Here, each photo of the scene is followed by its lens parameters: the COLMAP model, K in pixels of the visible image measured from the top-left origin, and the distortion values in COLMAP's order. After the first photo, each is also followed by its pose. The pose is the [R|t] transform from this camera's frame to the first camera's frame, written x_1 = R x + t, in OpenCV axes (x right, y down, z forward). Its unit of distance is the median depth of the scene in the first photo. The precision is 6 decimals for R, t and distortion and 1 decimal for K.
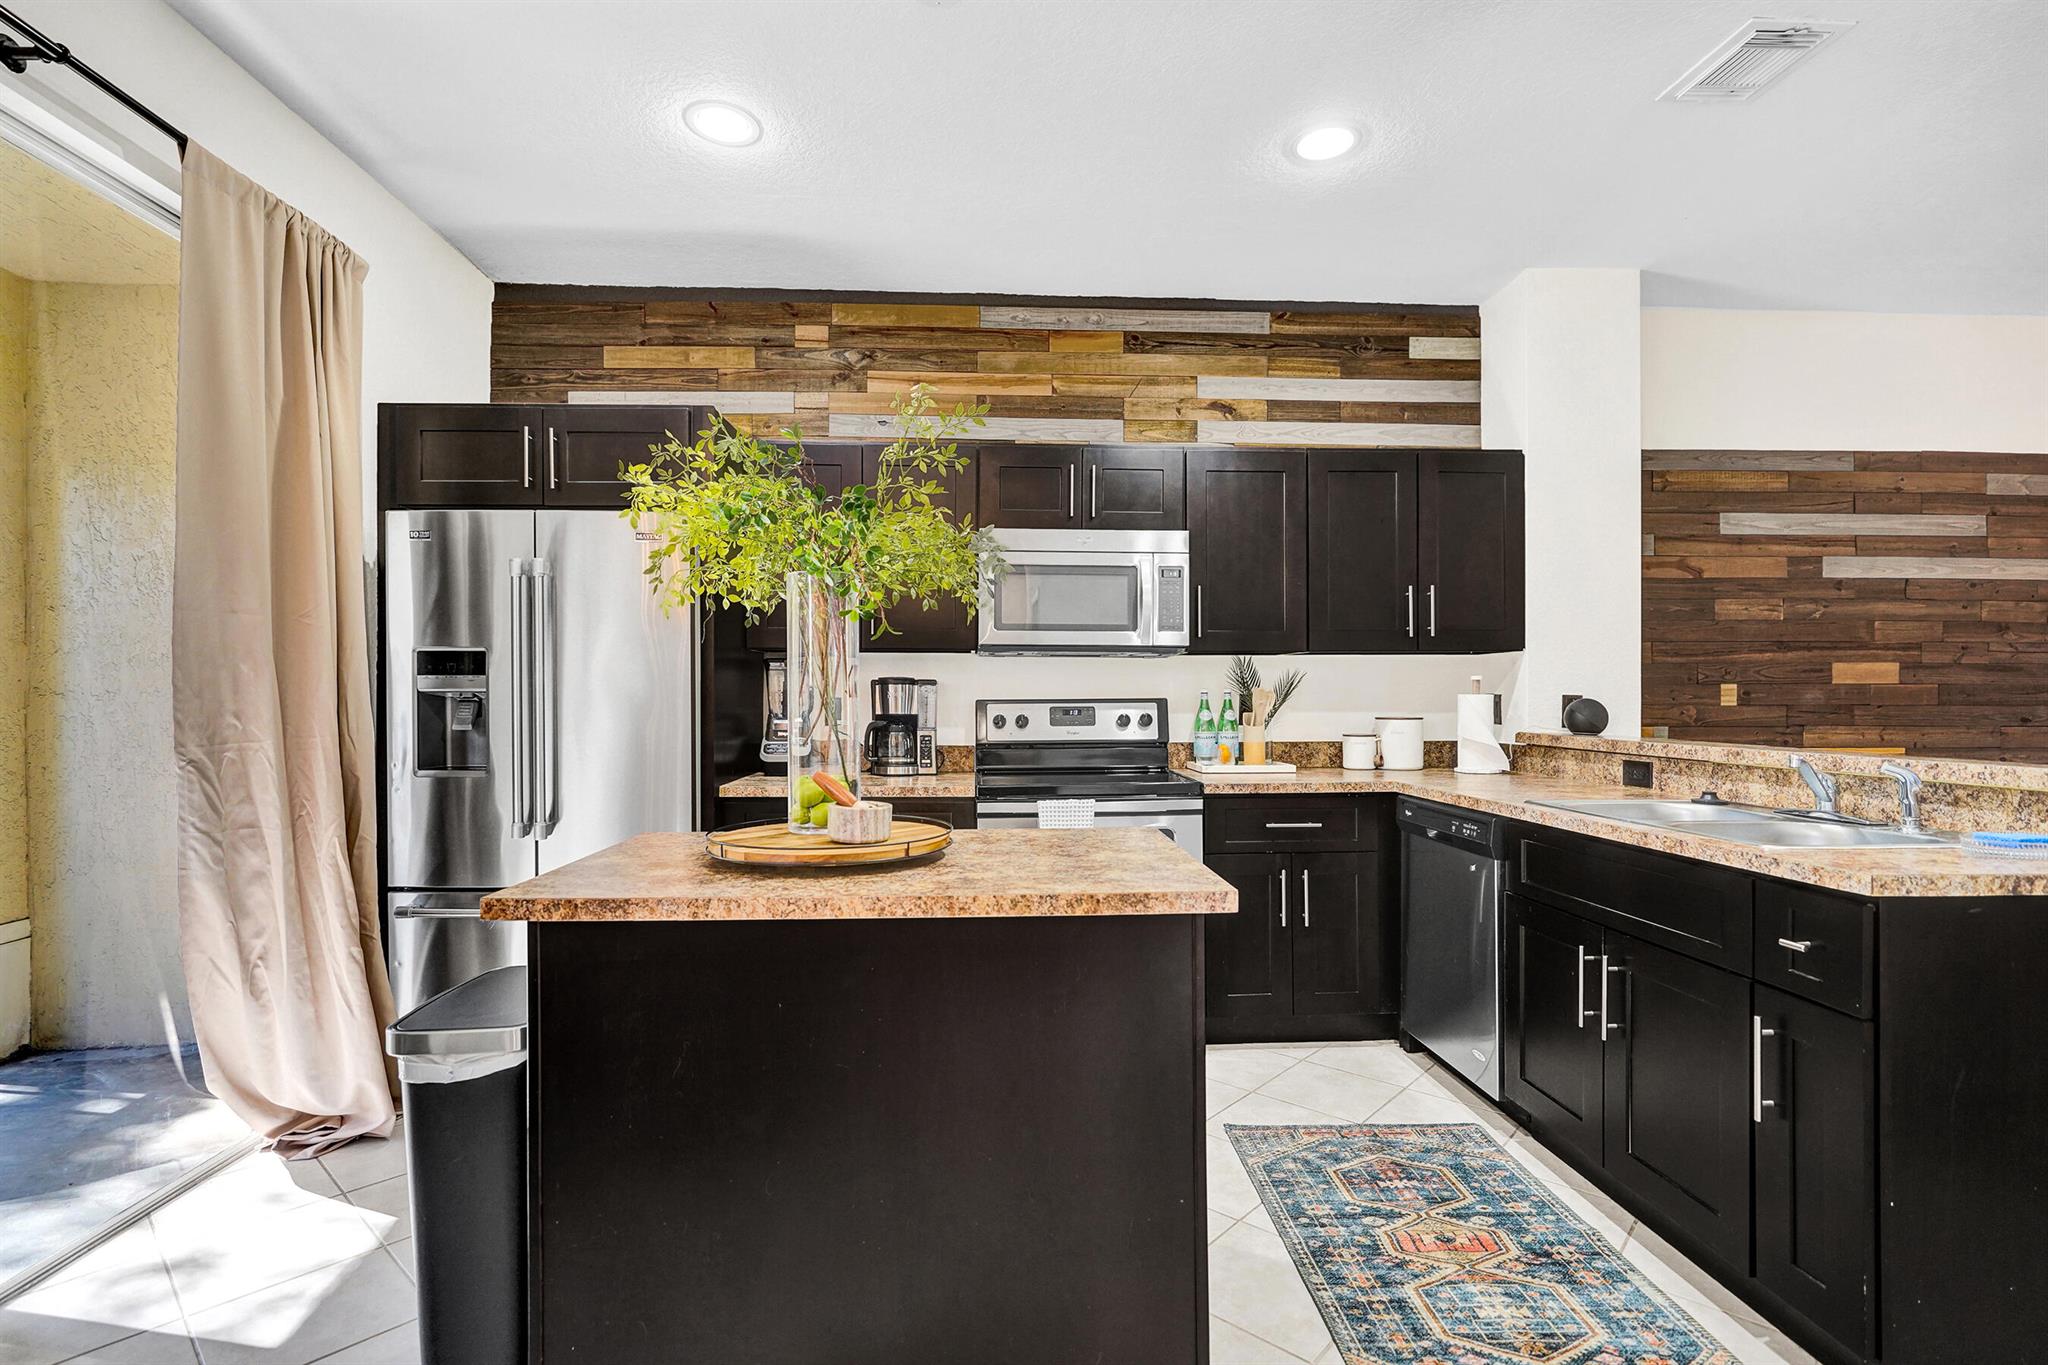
lens RADIAL K [[975.2, 0, 1017.8], [0, 975.2, 693.3], [0, 0, 1]] dist [-0.001704, -0.000140]
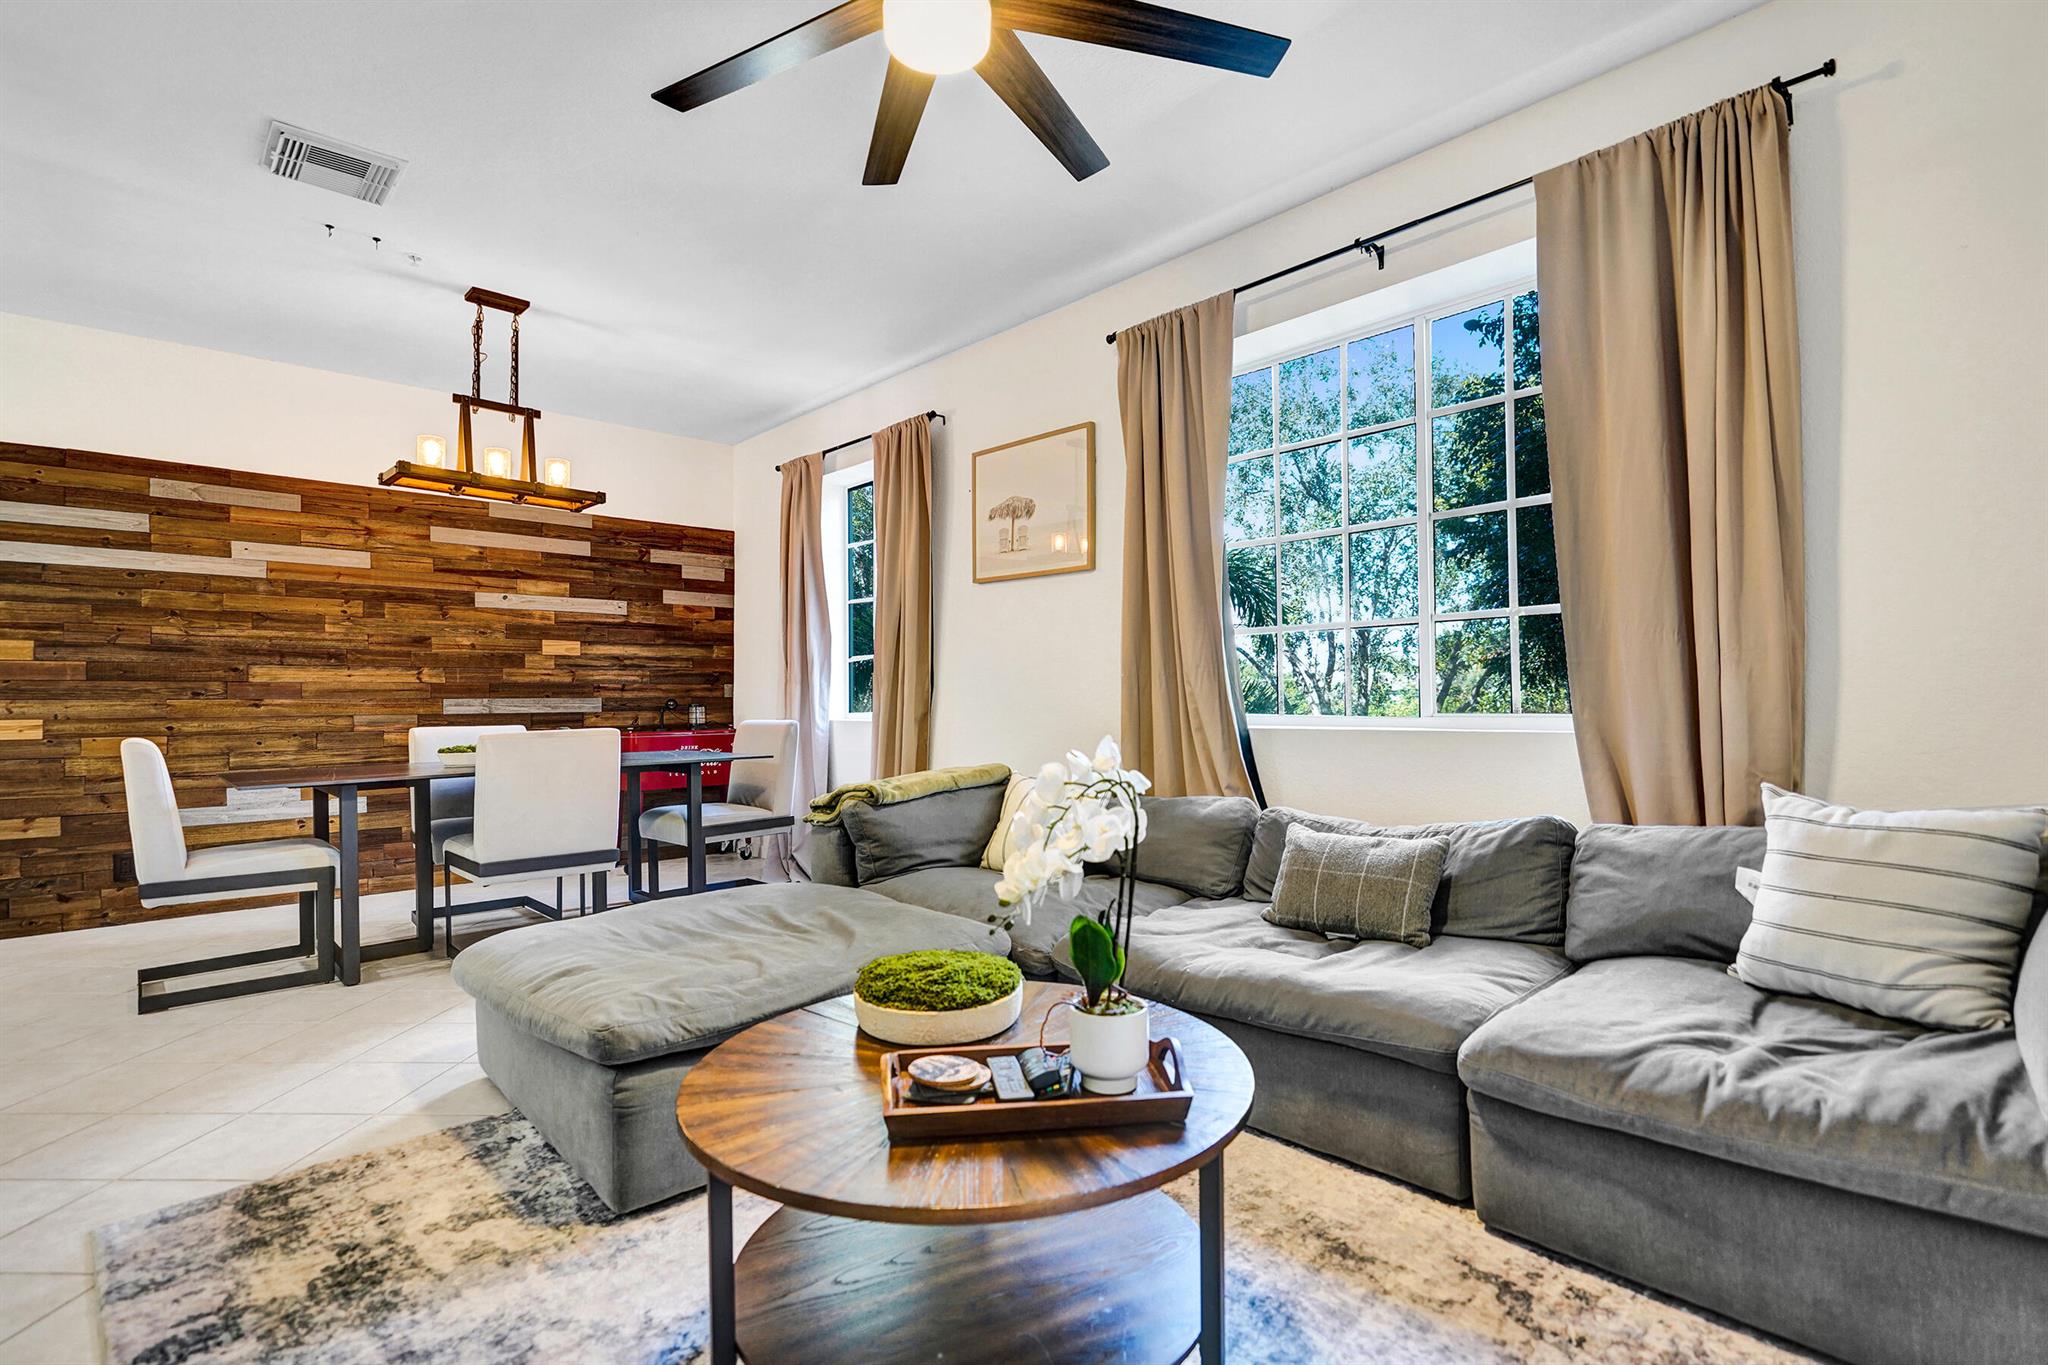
lens RADIAL K [[971.5, 0, 1022.9], [0, 971.5, 689.2], [0, 0, 1]] dist [-0.001325, 0.000641]
pose [[0.768215, 0.001334, 0.640191, 1.181126], [0.006267, 0.999934, -0.009604, 0.043988], [-0.640161, 0.011390, 0.768156, -0.589474]]
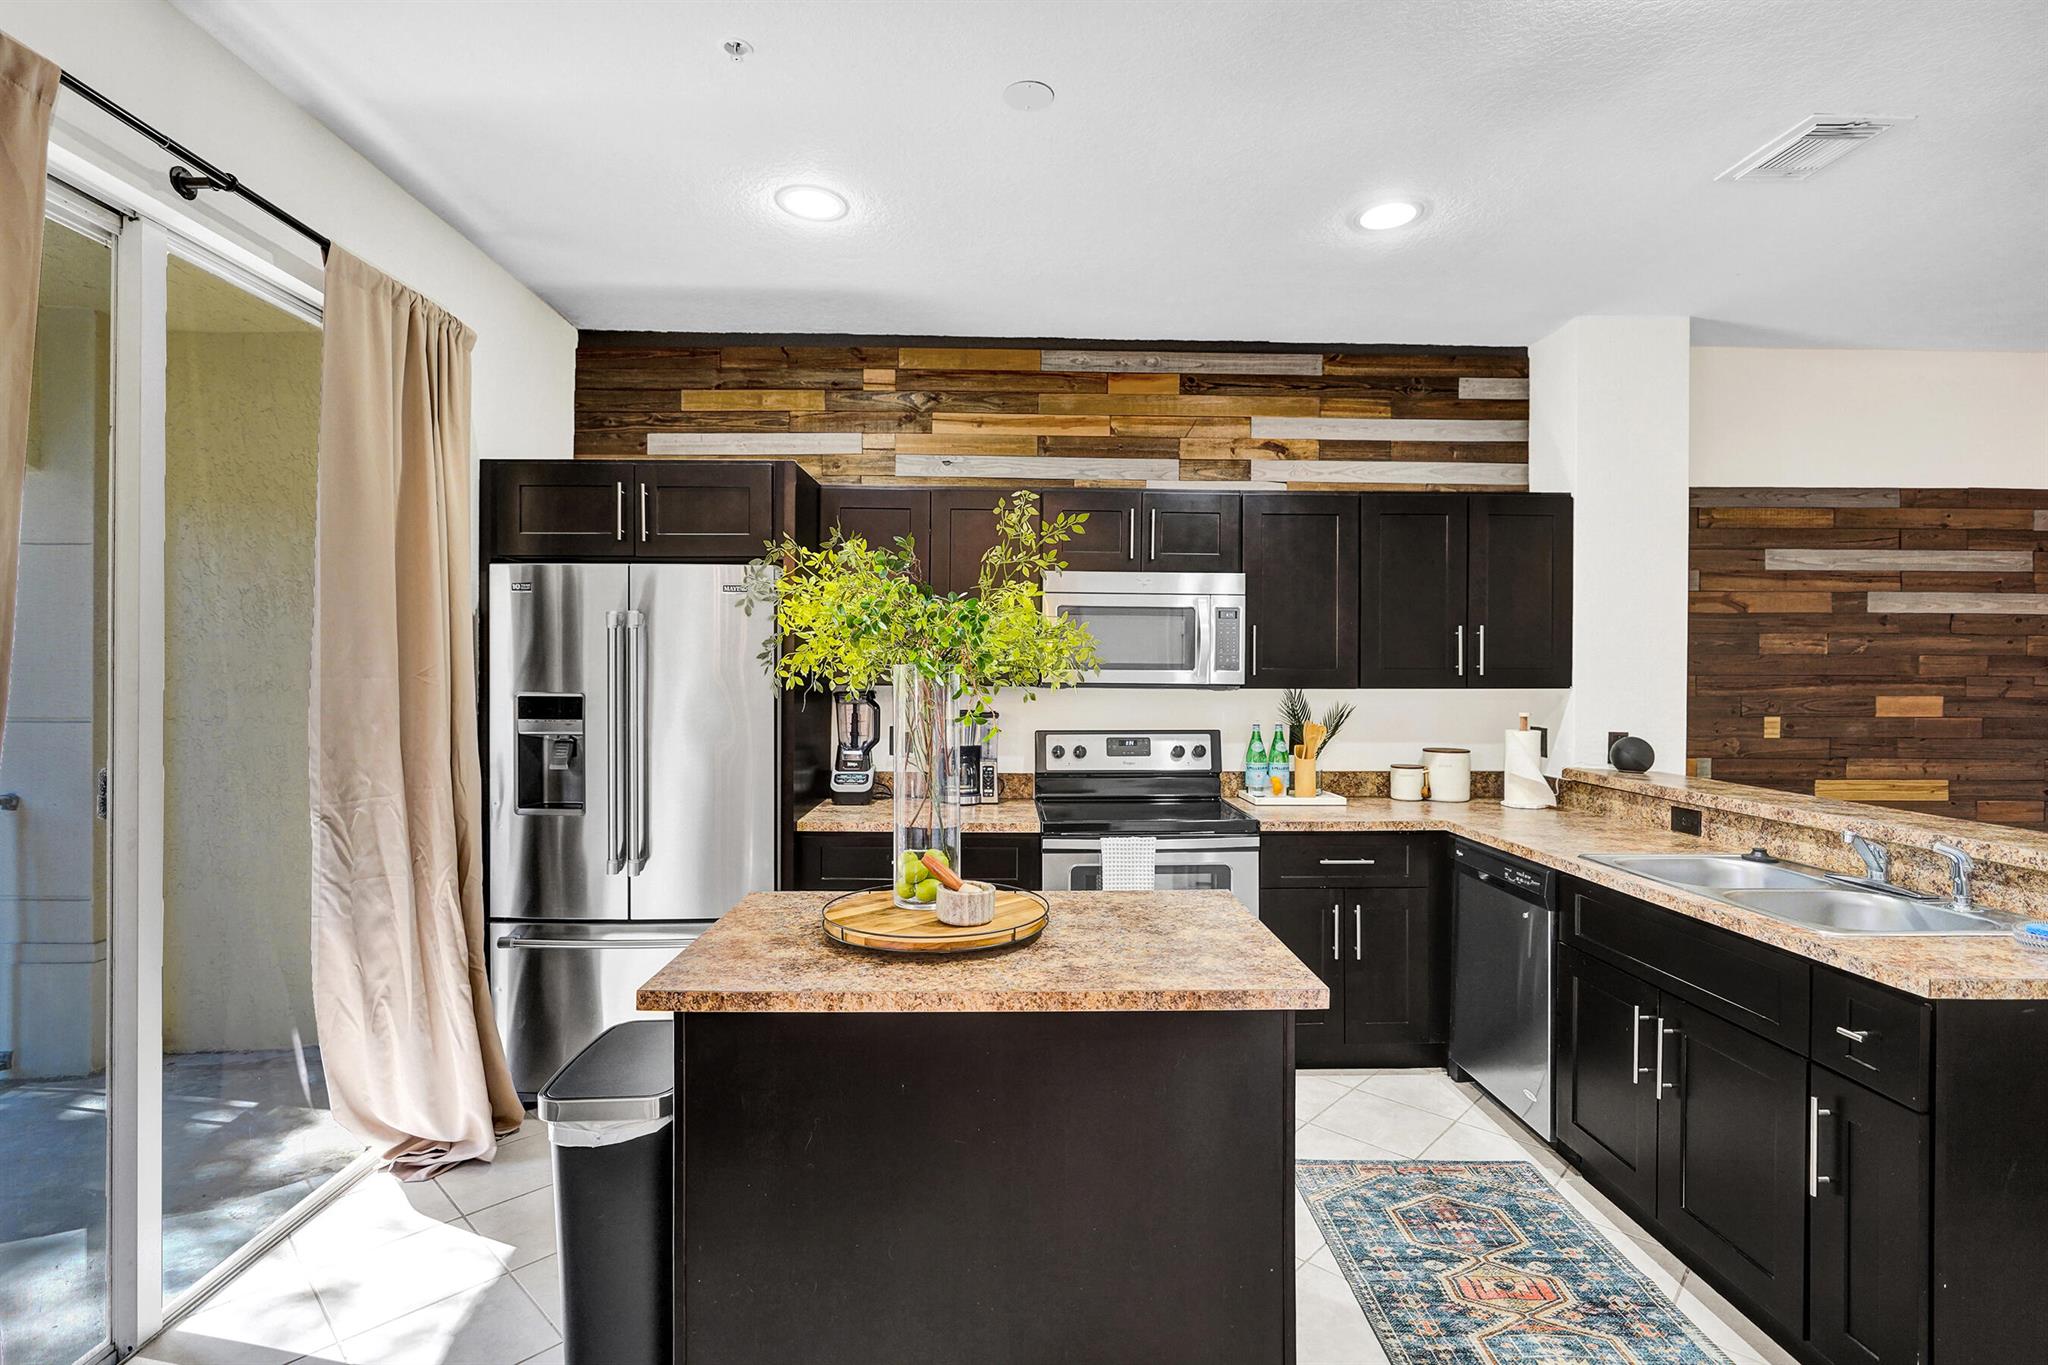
lens RADIAL K [[962.3, 0, 1024.0], [0, 962.3, 682.5], [0, 0, 1]] dist [-0.002290, 0.000600]
pose [[0.999721, 0.005646, -0.022920, -0.032897], [-0.005517, 0.999969, 0.005667, -0.051796], [0.022951, -0.005539, 0.999721, -0.025267]]
